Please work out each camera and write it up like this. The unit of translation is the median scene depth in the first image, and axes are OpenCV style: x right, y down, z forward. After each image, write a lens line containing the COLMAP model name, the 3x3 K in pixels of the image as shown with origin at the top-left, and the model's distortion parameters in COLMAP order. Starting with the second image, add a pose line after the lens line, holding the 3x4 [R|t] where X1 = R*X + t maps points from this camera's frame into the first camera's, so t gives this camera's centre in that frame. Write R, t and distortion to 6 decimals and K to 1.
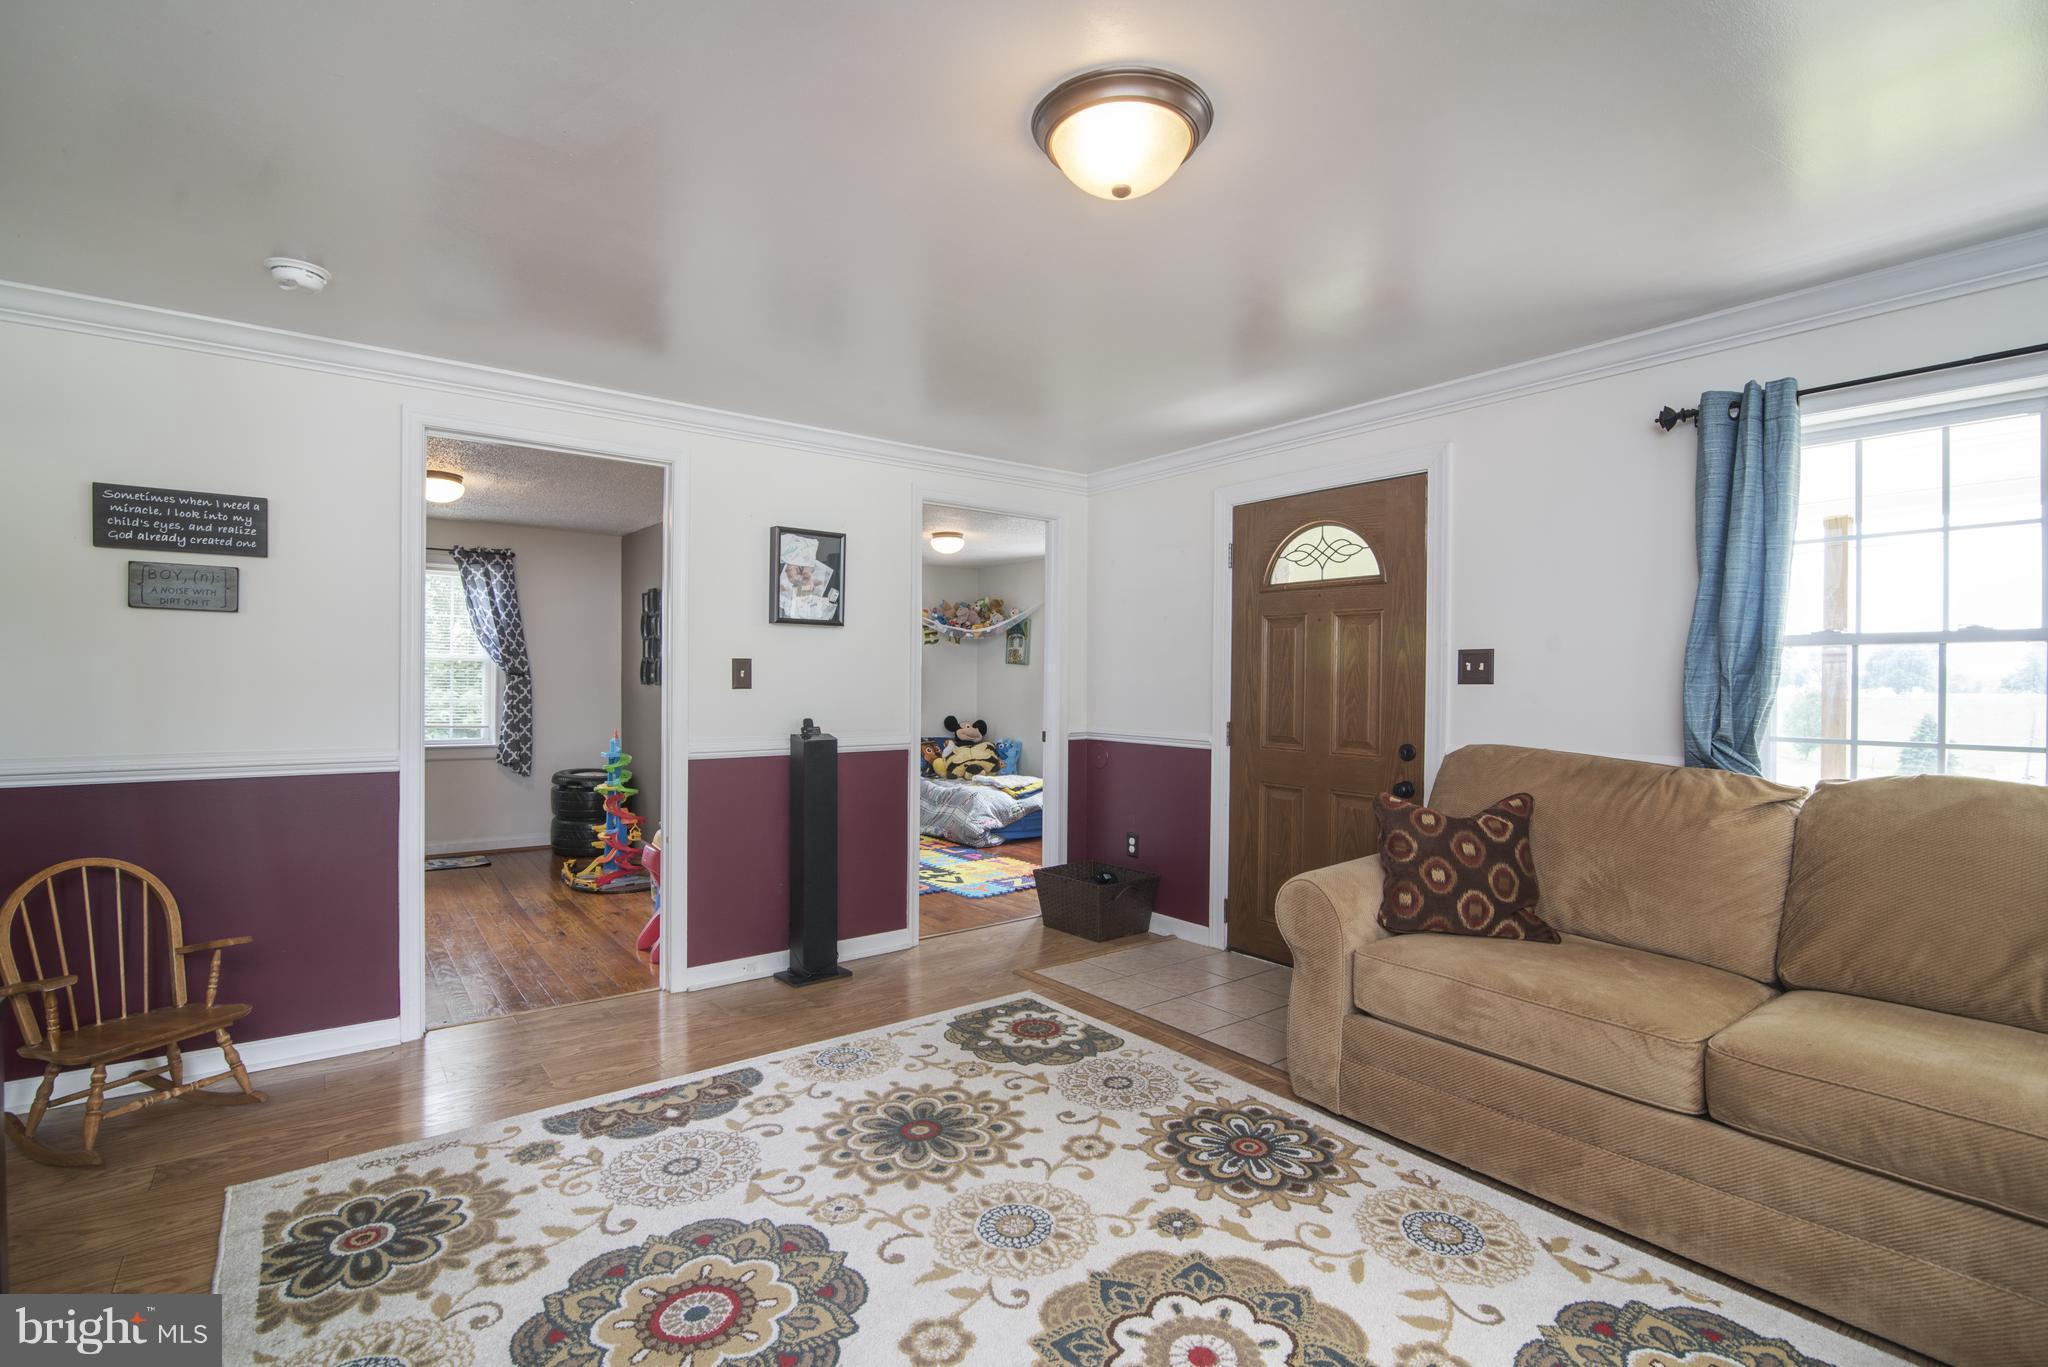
lens RADIAL K [[935.5, 0, 1021.7], [0, 935.5, 687.4], [0, 0, 1]] dist [-0.018428, 0.000400]
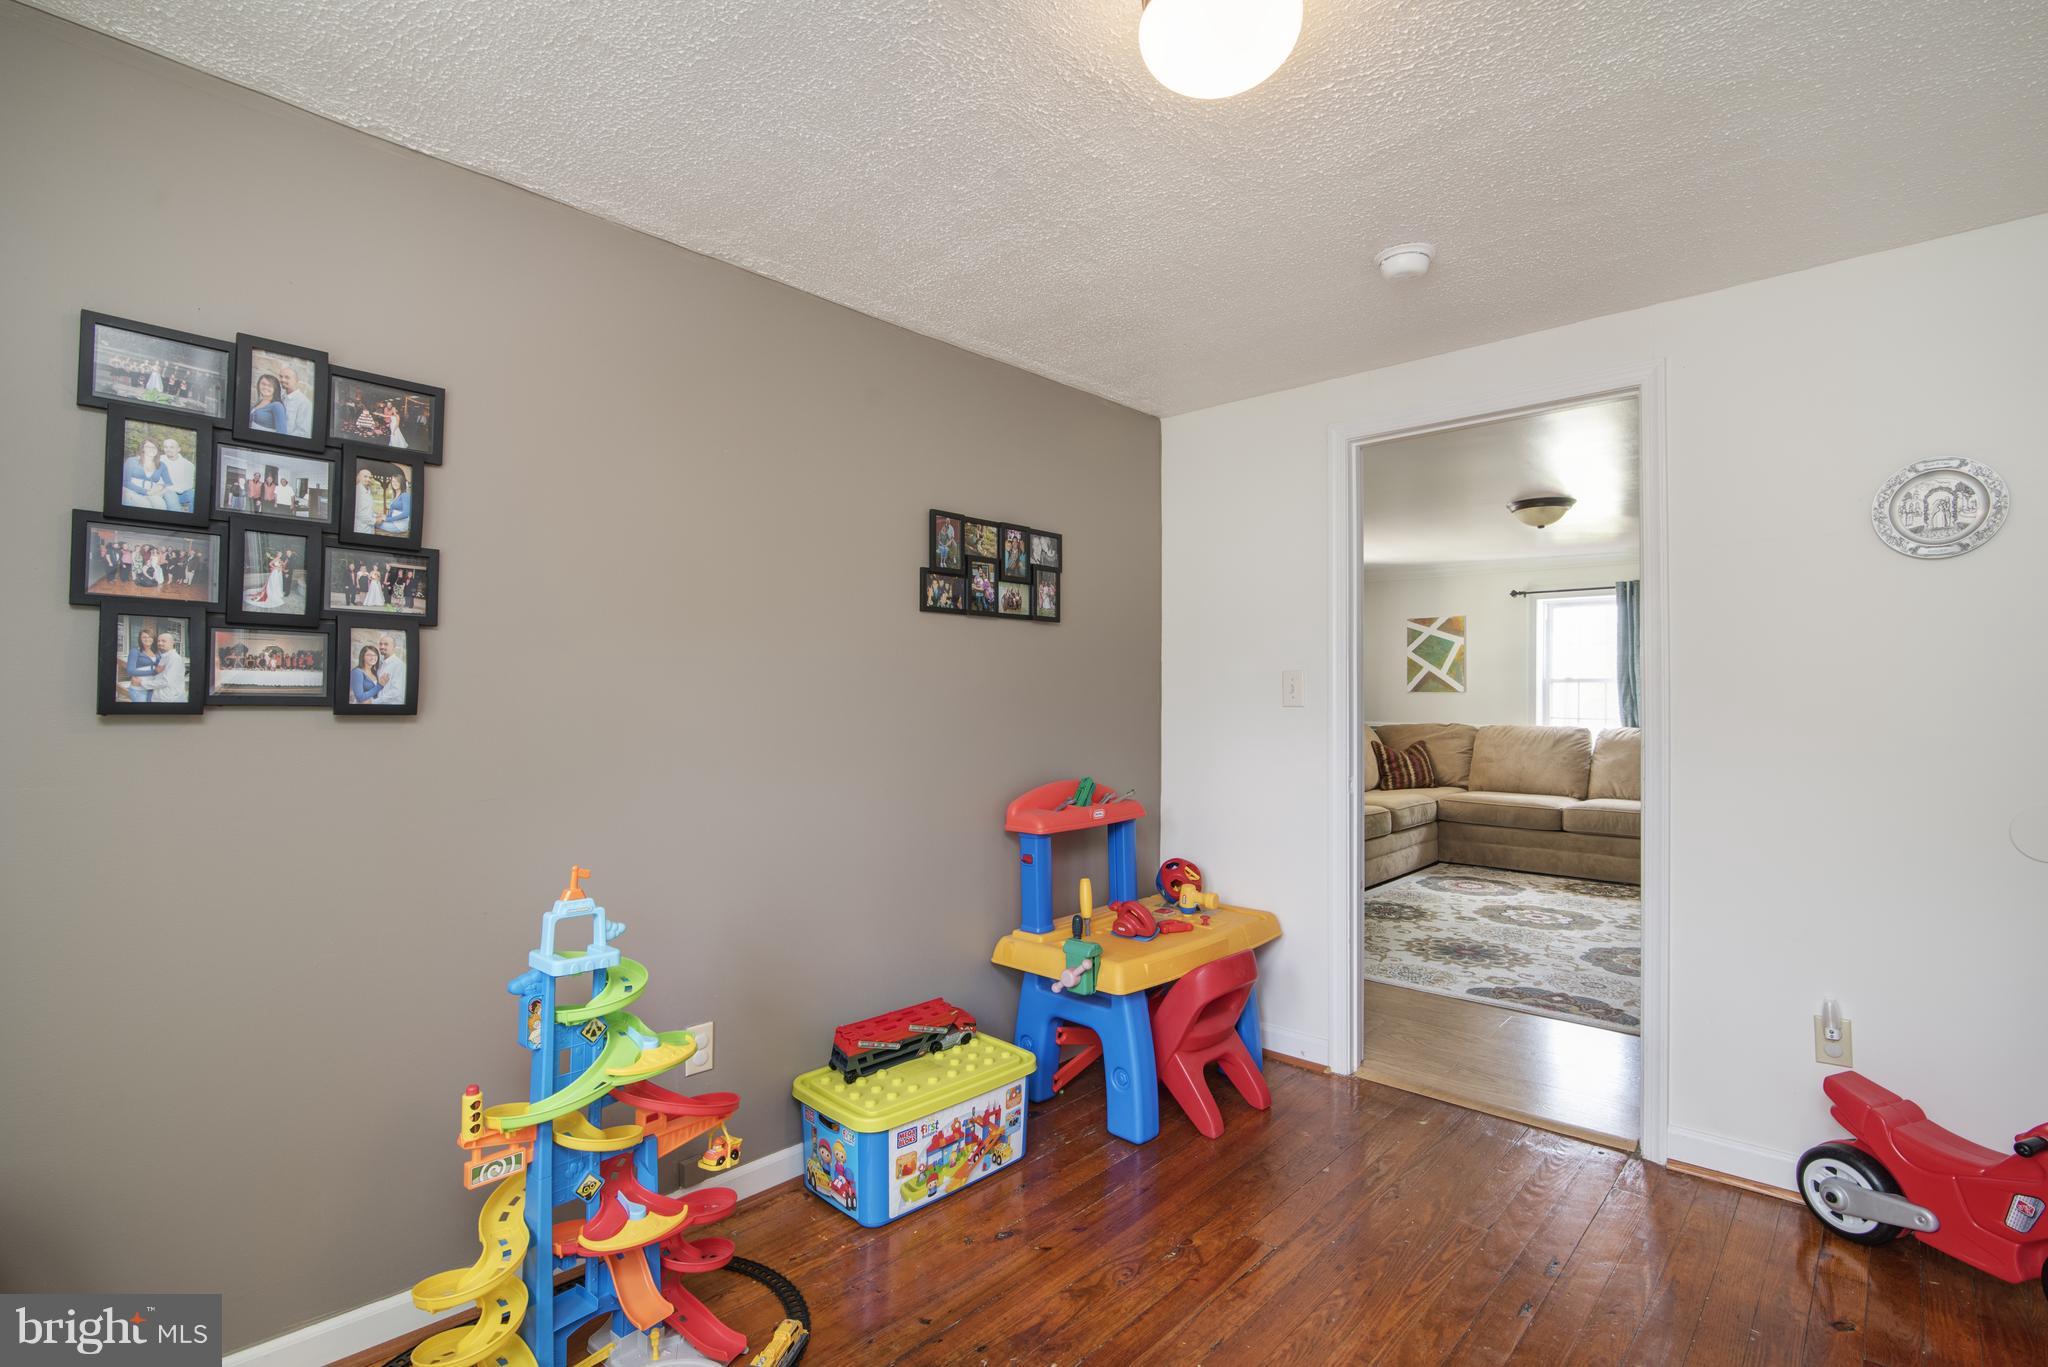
lens RADIAL K [[950.6, 0, 1024.0], [0, 950.6, 683.5], [0, 0, 1]] dist [-0.016232, 0.000150]
pose [[-0.165897, 0.006953, 0.986119, -1.671382], [0.001603, 0.999976, -0.006781, -0.021480], [-0.986142, 0.000456, -0.165904, 2.040576]]
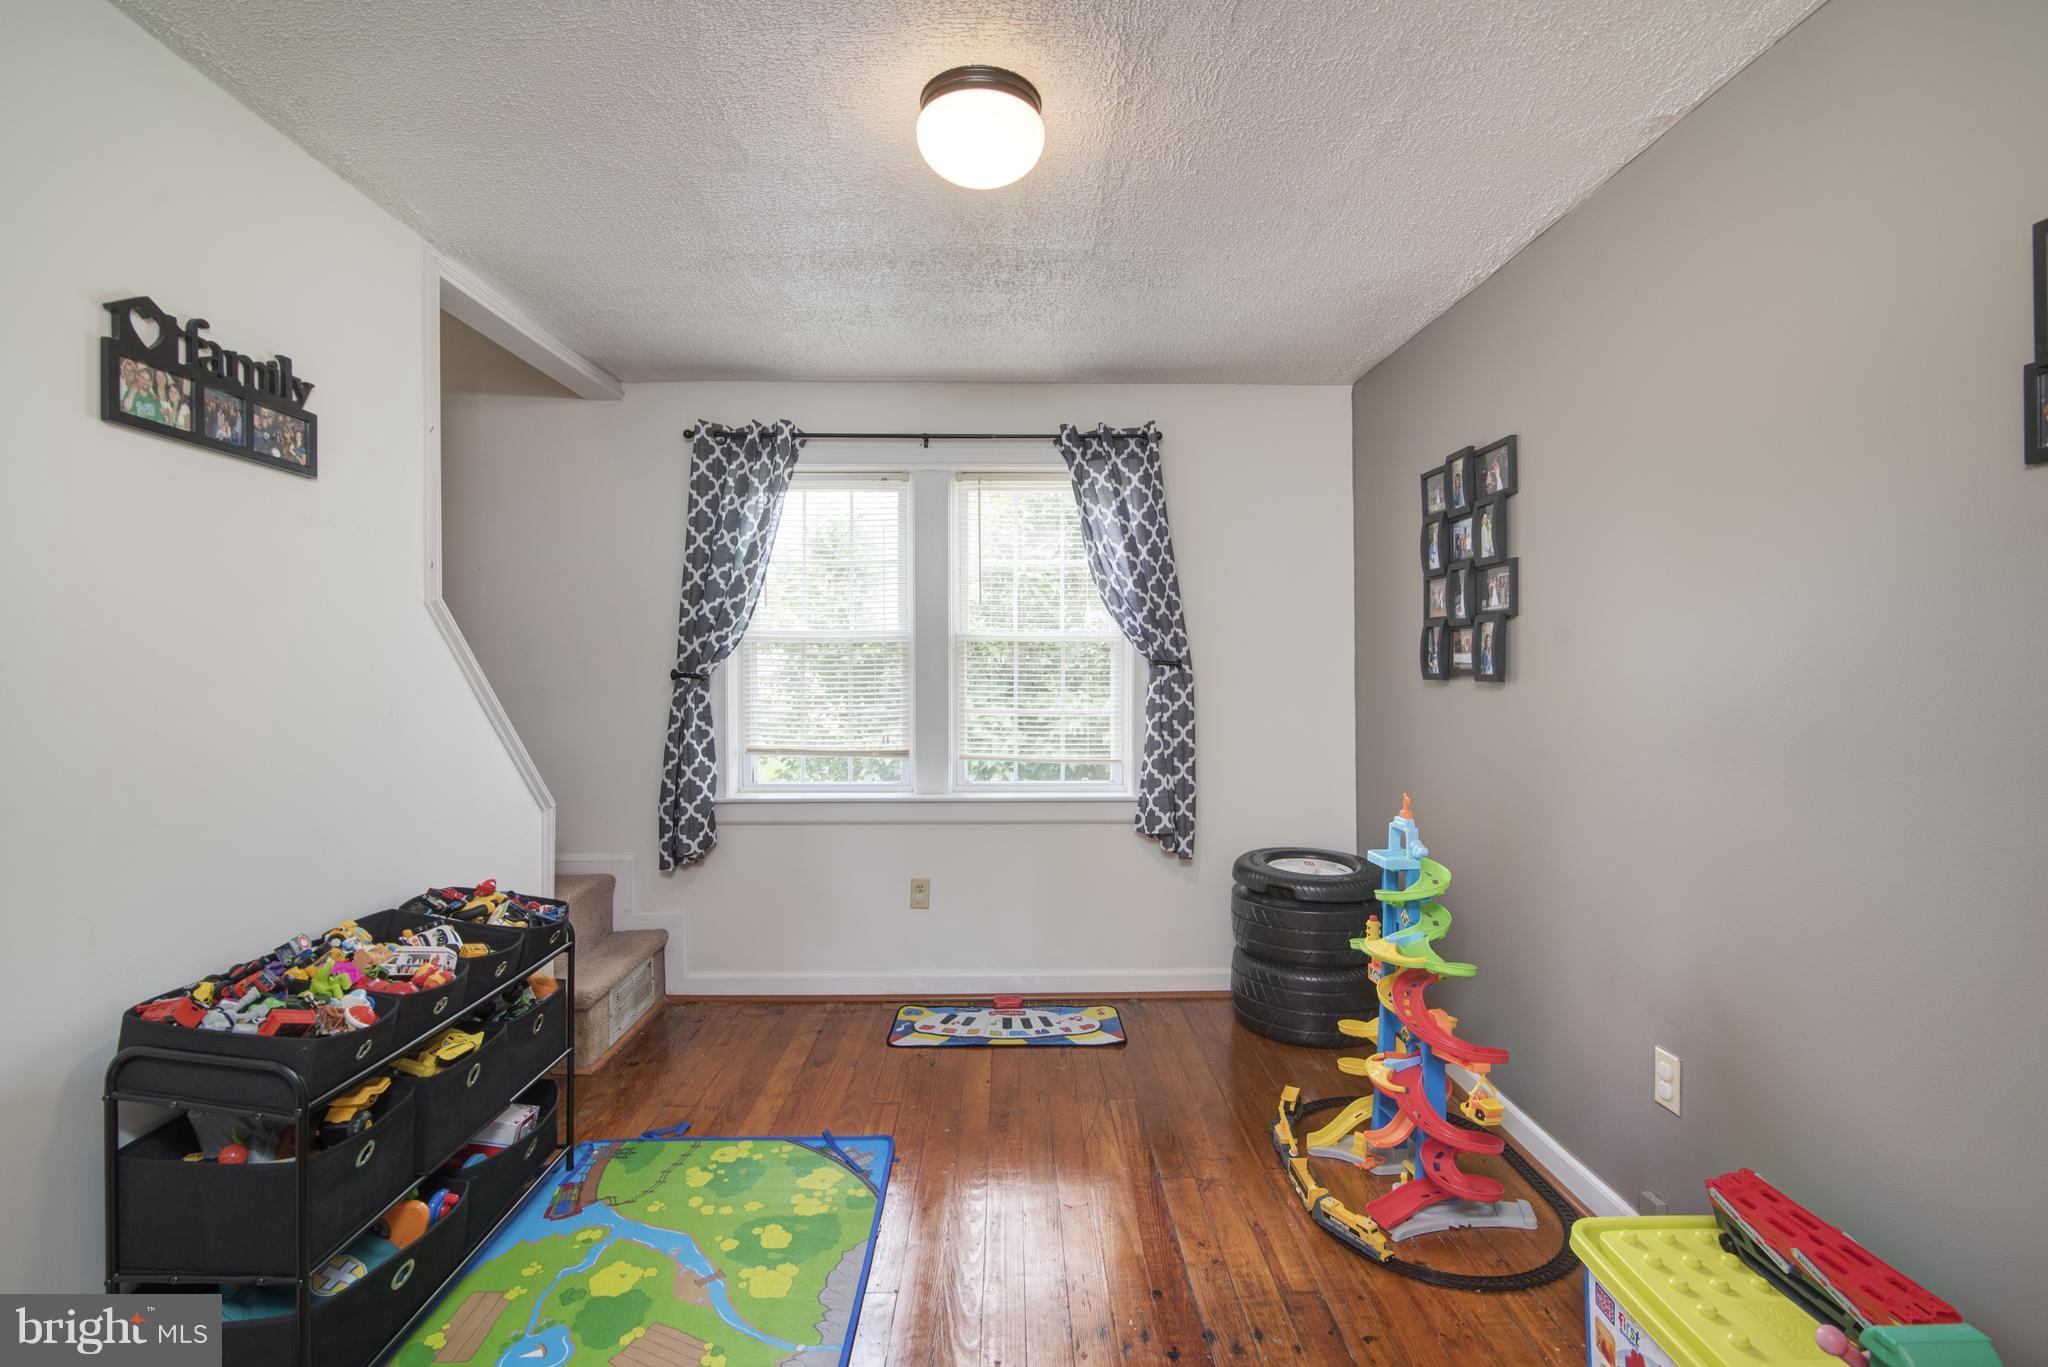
lens RADIAL K [[935.5, 0, 1021.7], [0, 935.5, 687.4], [0, 0, 1]] dist [-0.018428, 0.000400]
pose [[0.804221, -0.008658, -0.594267, -0.738639], [0.010561, 0.999944, -0.000276, -0.003233], [0.594236, -0.006054, 0.804268, 1.316443]]
